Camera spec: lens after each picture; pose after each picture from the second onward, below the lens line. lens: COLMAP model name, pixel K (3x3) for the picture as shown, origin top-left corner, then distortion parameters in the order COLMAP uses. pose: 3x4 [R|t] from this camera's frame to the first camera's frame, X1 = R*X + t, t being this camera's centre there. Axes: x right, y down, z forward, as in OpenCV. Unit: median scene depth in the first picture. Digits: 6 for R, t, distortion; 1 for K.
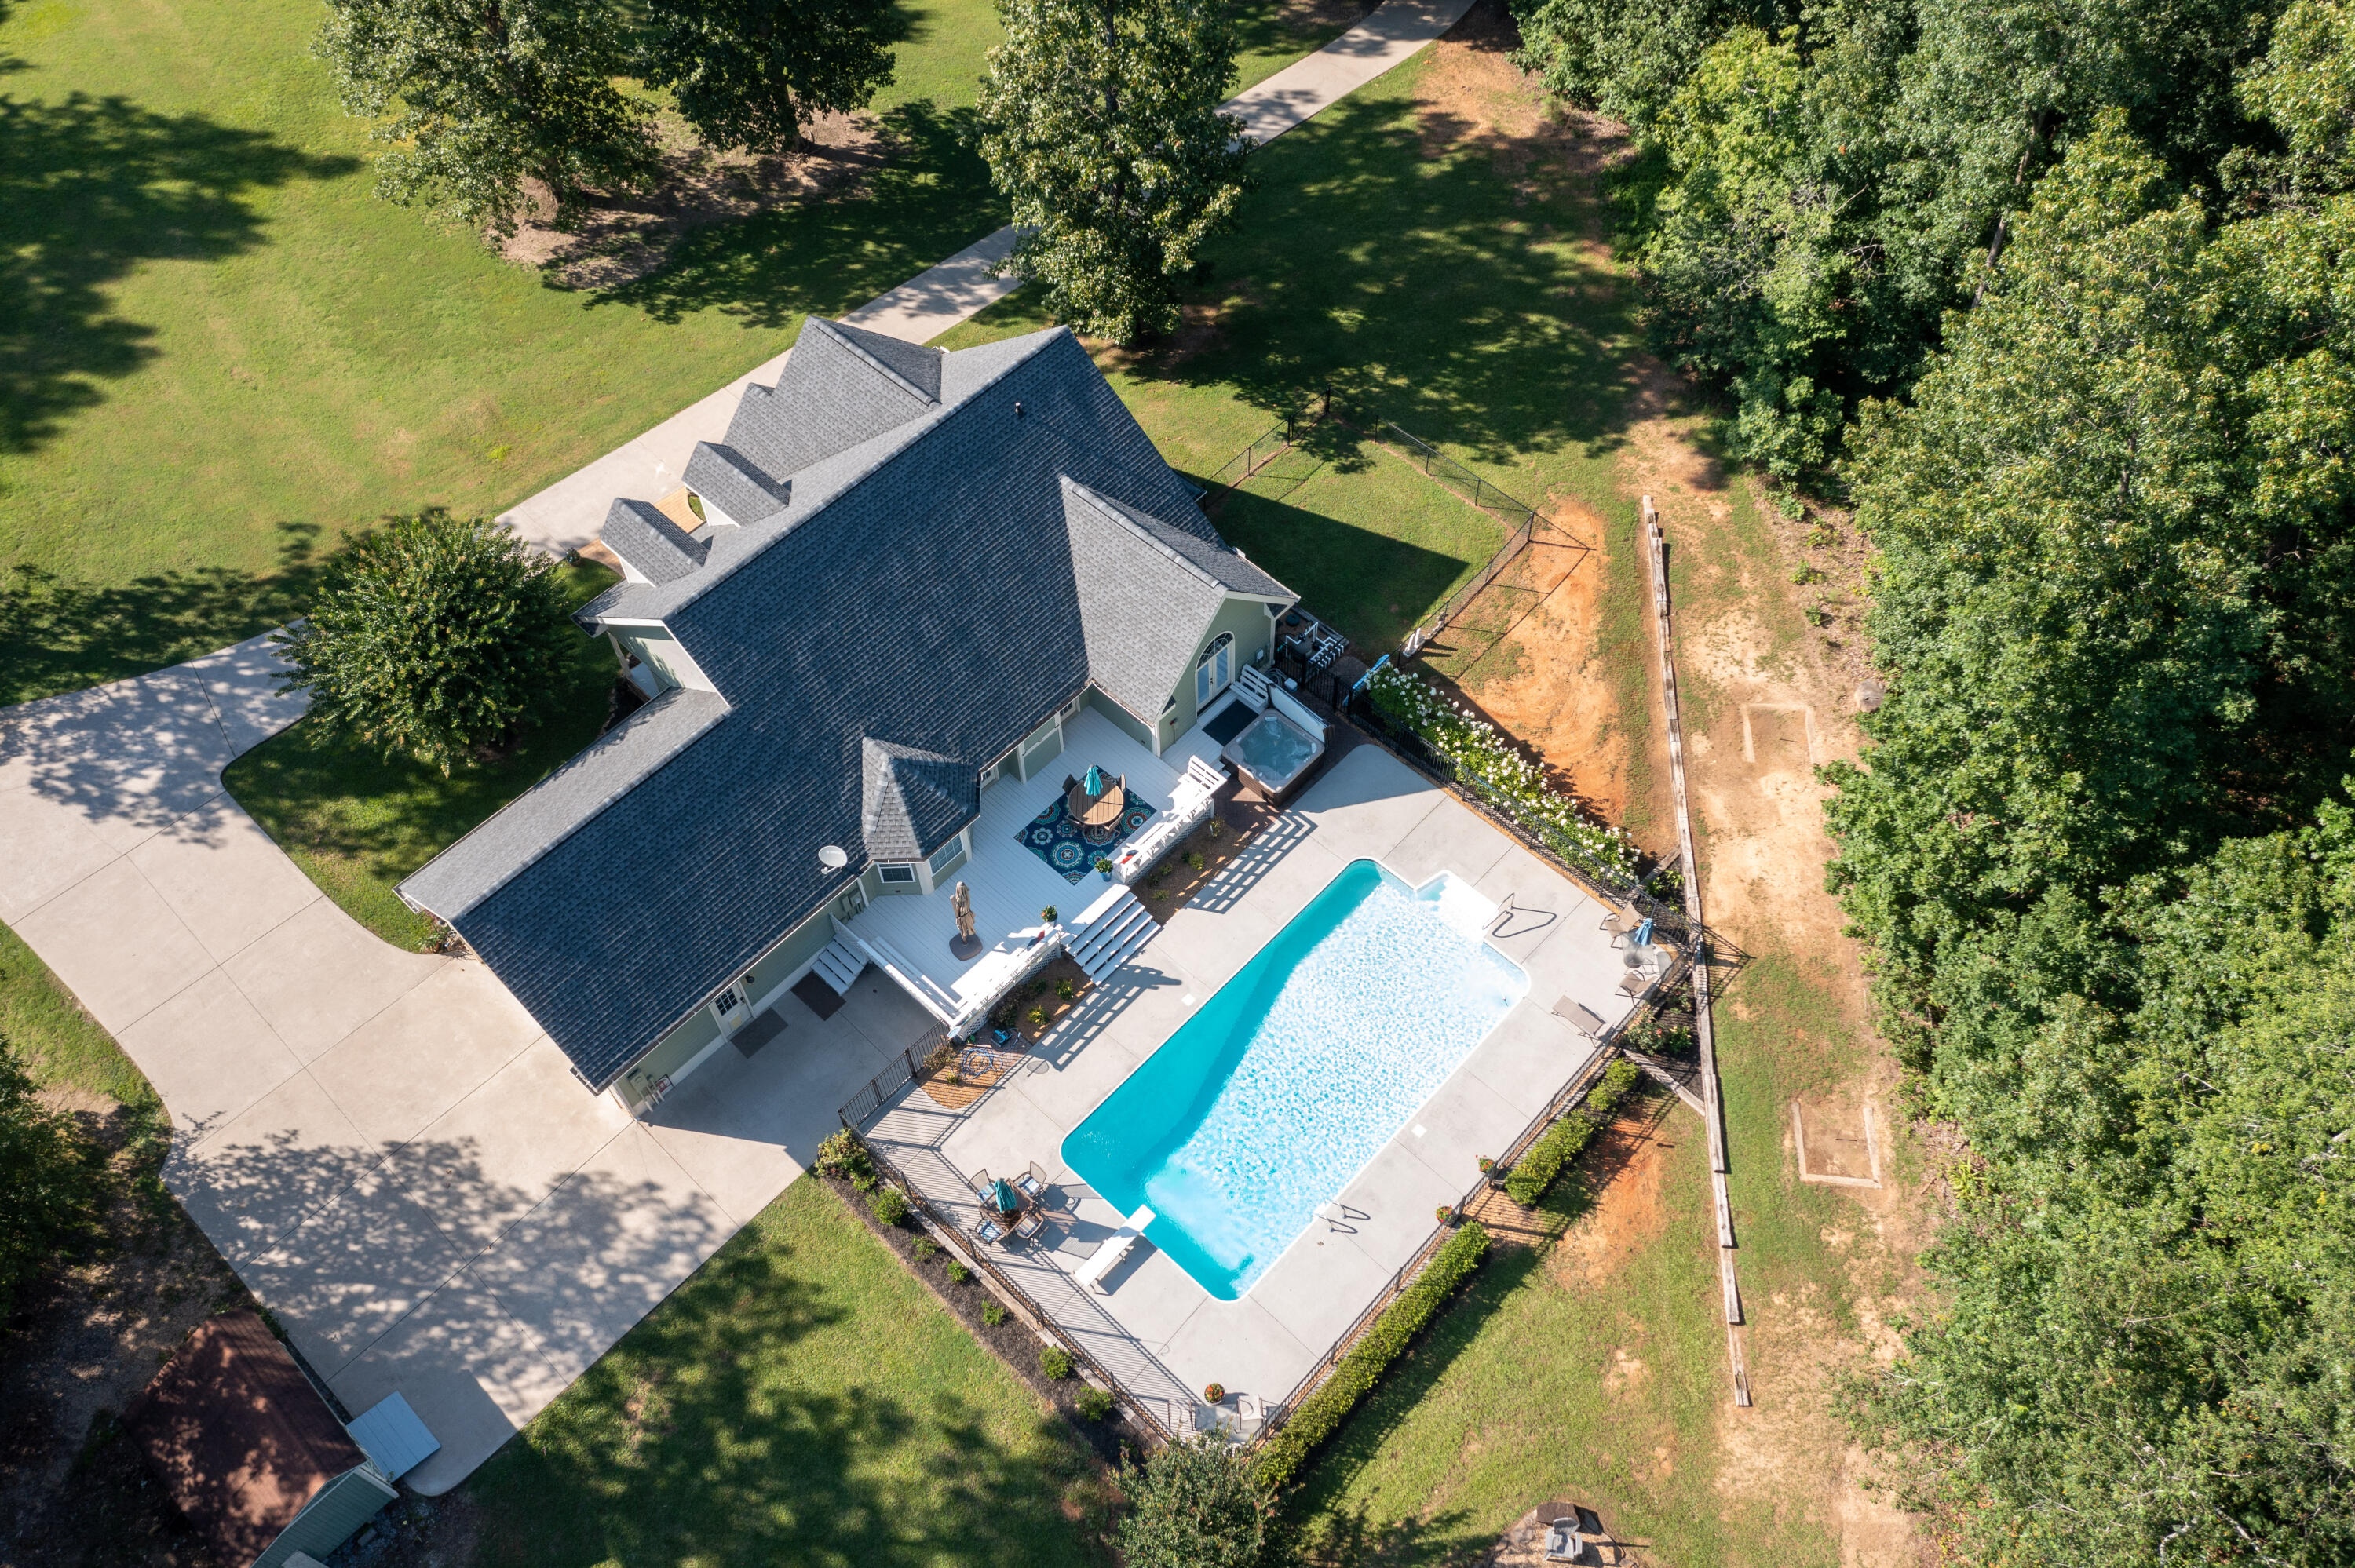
lens RADIAL K [[1861.3, 0, 1174.9], [0, 1861.3, 790.9], [0, 0, 1]] dist [0.003815, 0.017928]
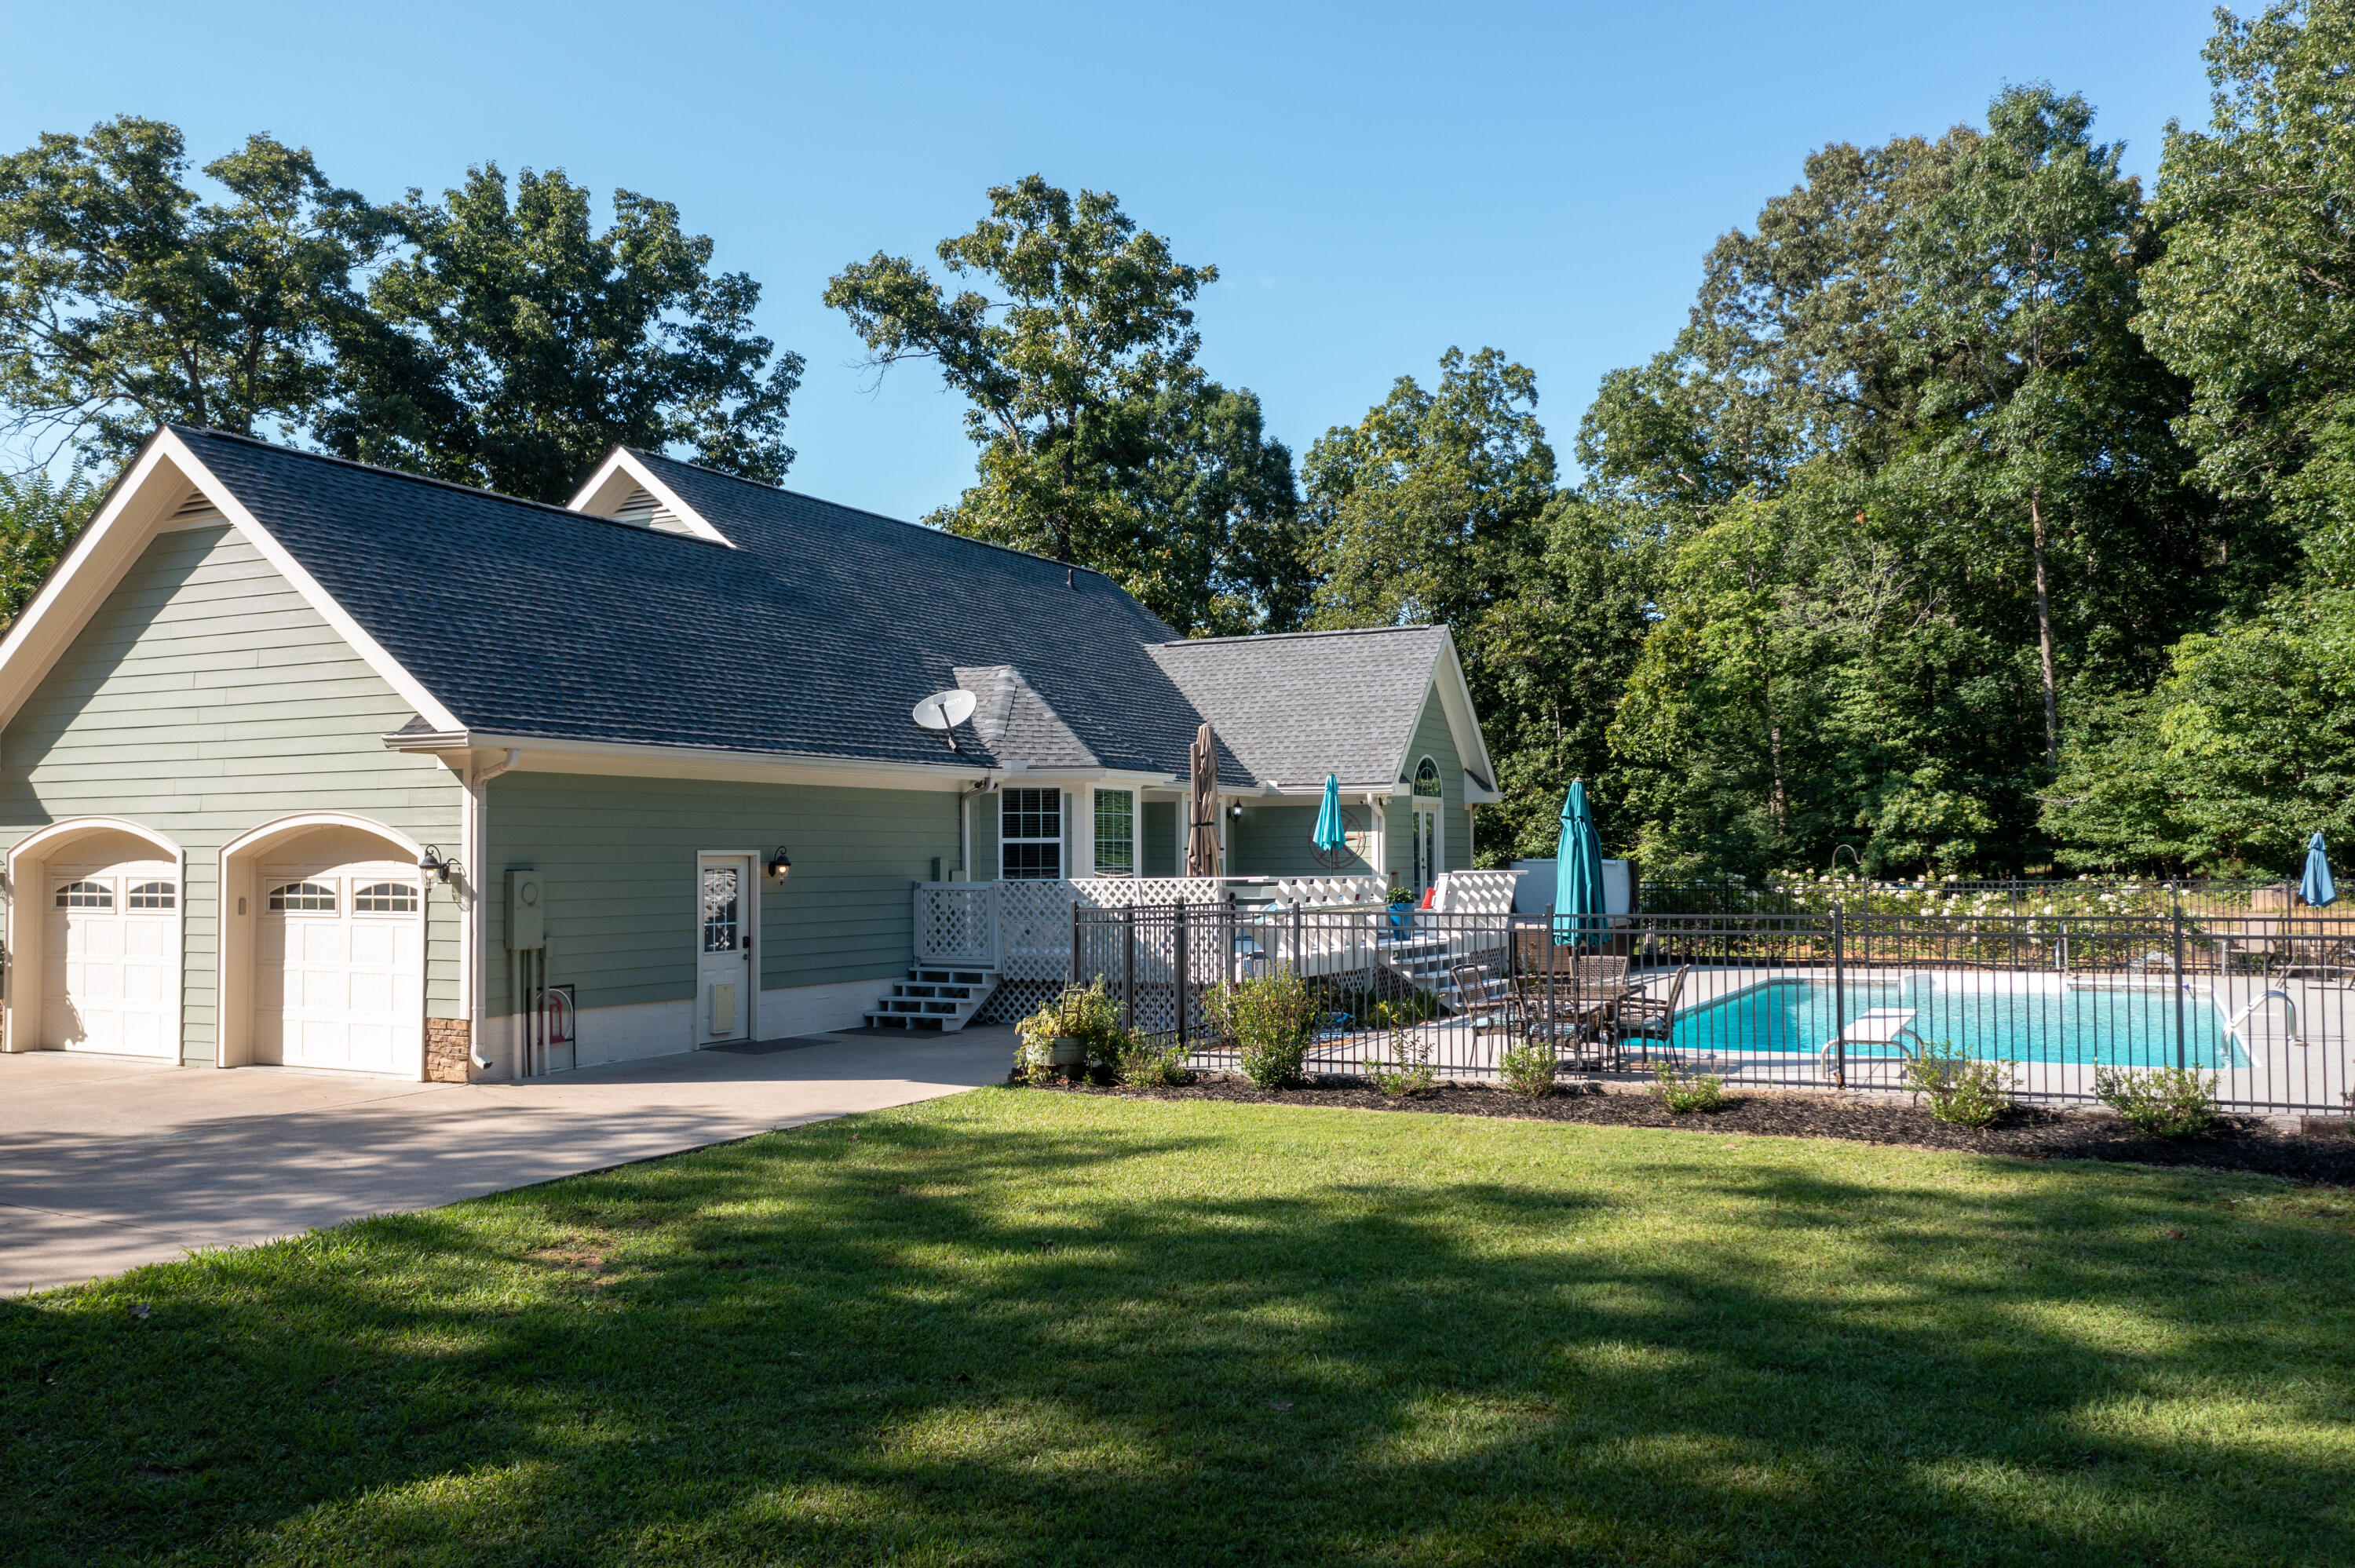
lens RADIAL K [[1861.3, 0, 1189.1], [0, 1861.3, 789.9], [0, 0, 1]] dist [0.003815, 0.017928]
pose [[0.959670, 0.021510, 0.280306, -0.253606], [0.224171, 0.543142, -0.809163, 0.456280], [-0.169651, 0.839365, 0.516415, 0.727061]]
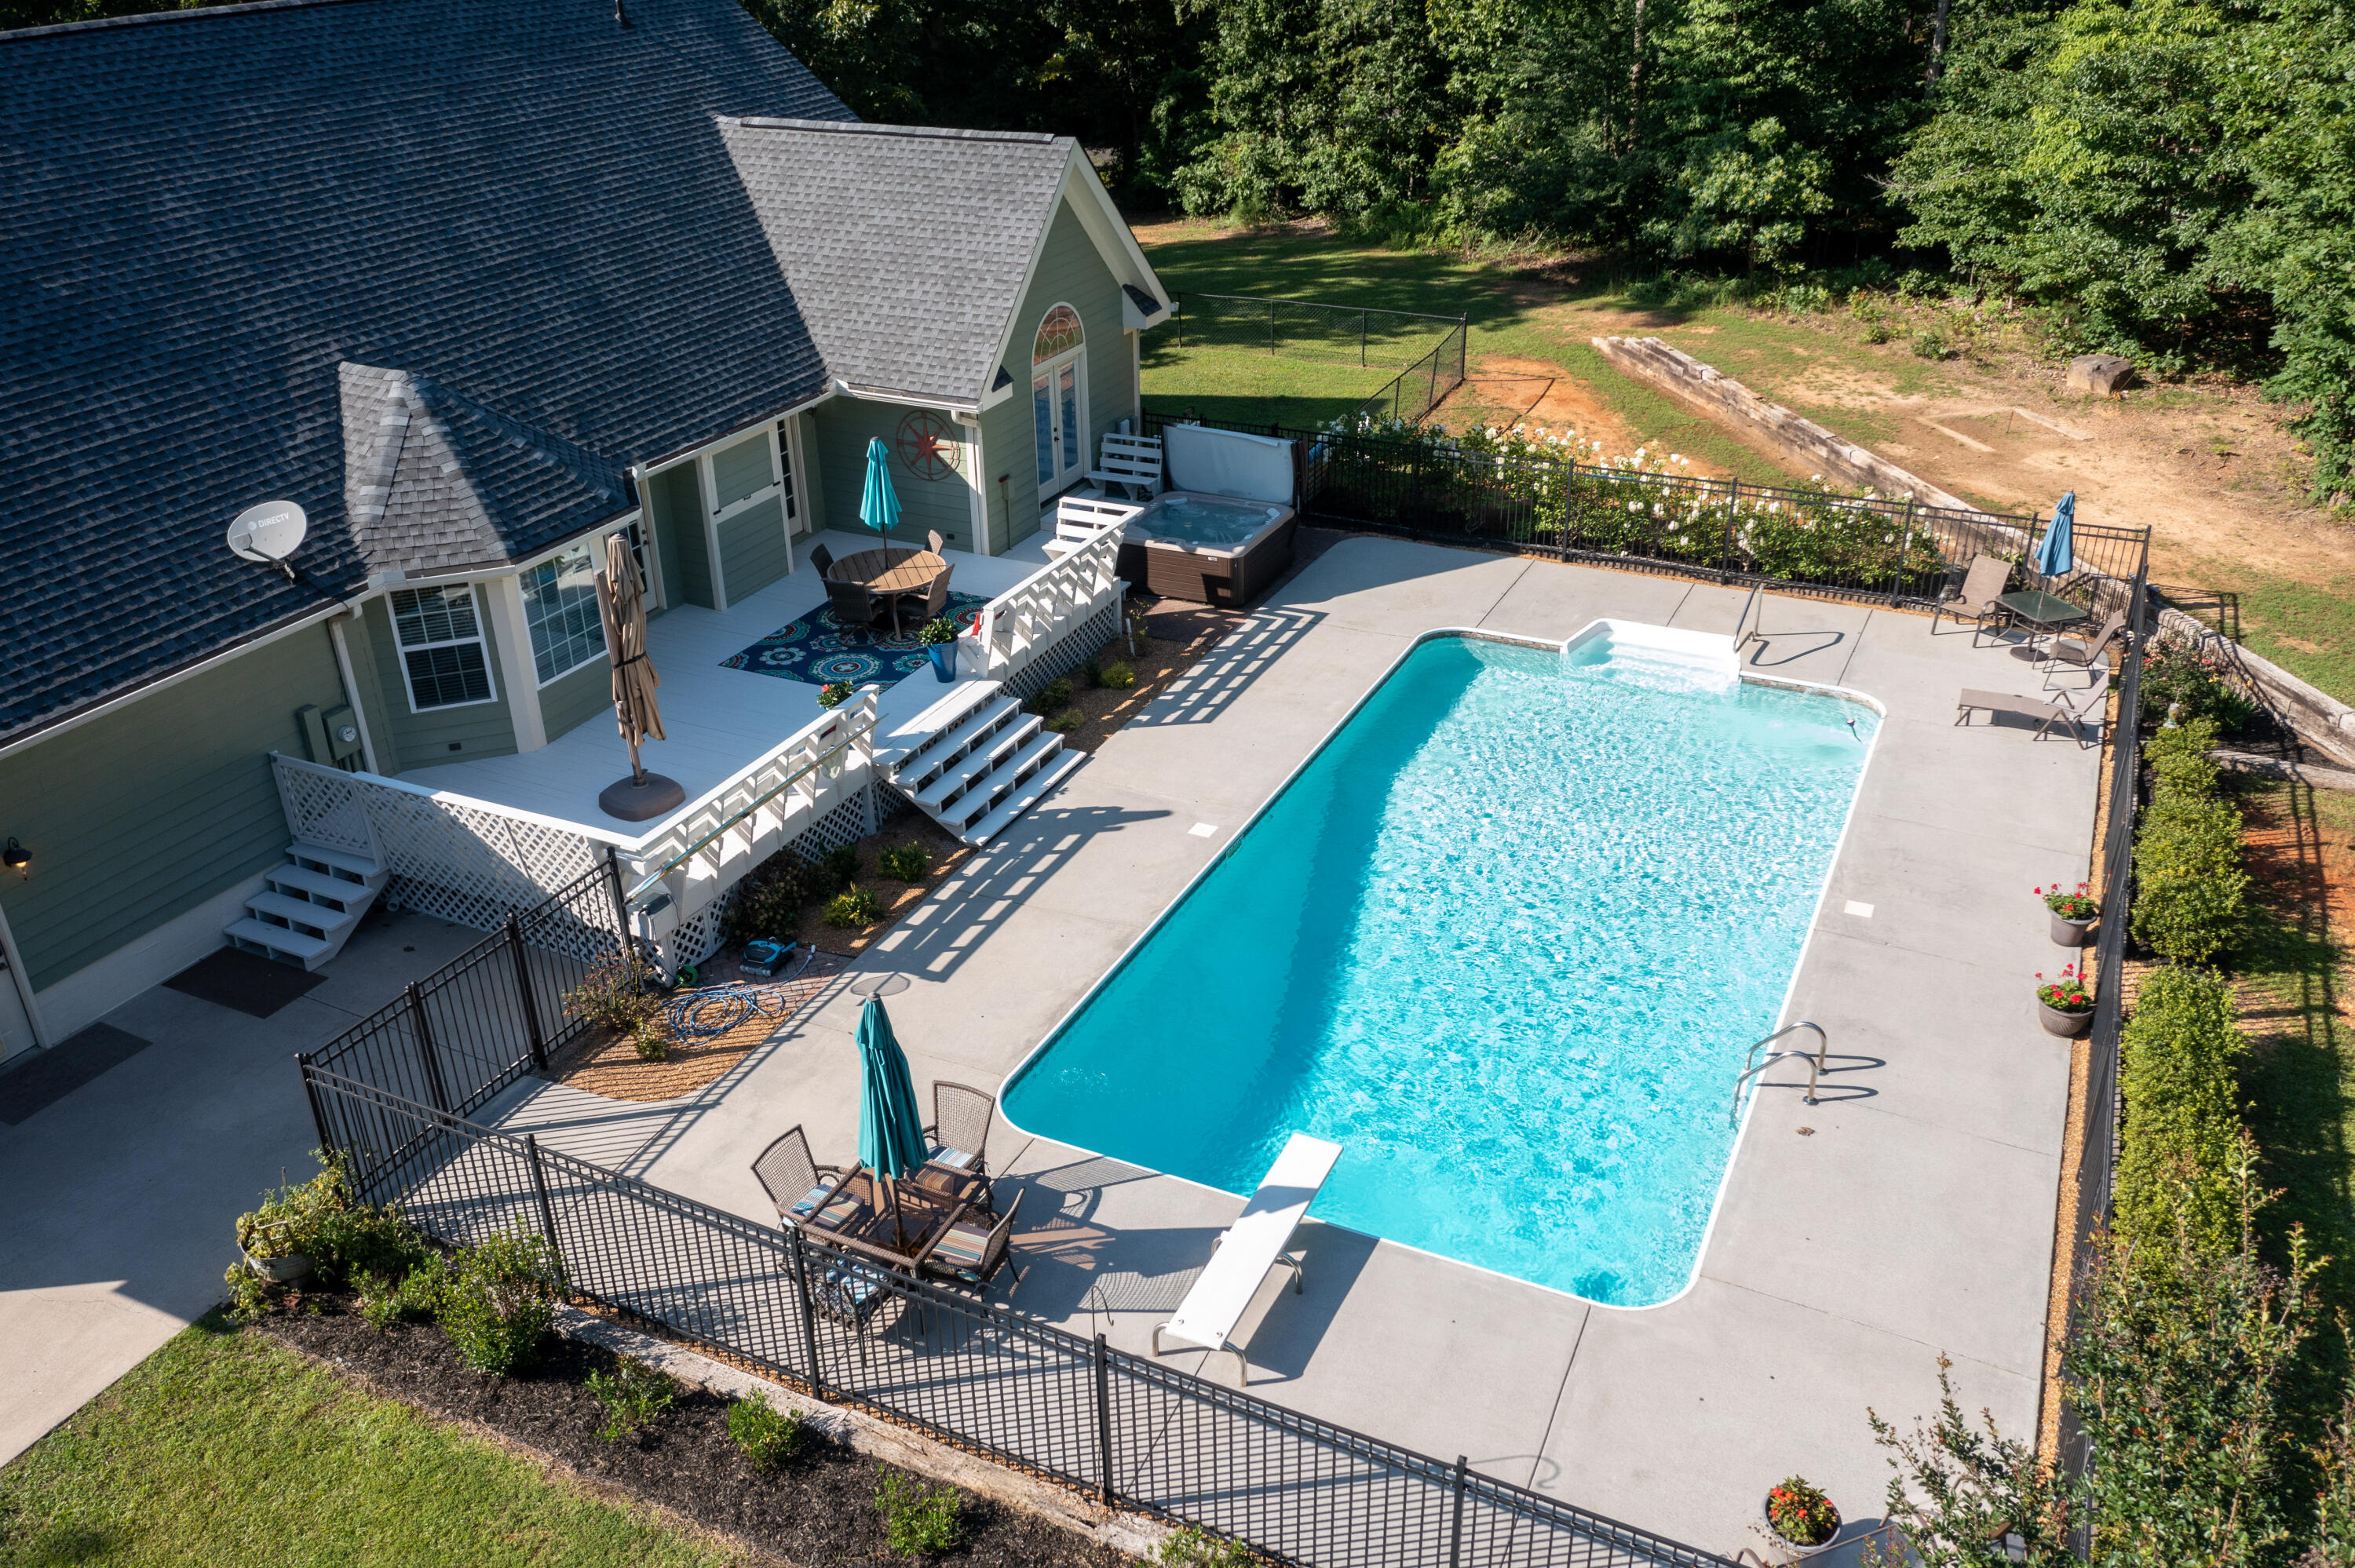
lens RADIAL K [[1861.3, 0, 1177.2], [0, 1861.3, 781.2], [0, 0, 1]] dist [0.003815, 0.017928]
pose [[0.954866, -0.133006, 0.265594, -0.109684], [0.241255, 0.868890, -0.432234, 0.286414], [-0.173282, 0.476801, 0.861762, 0.638798]]
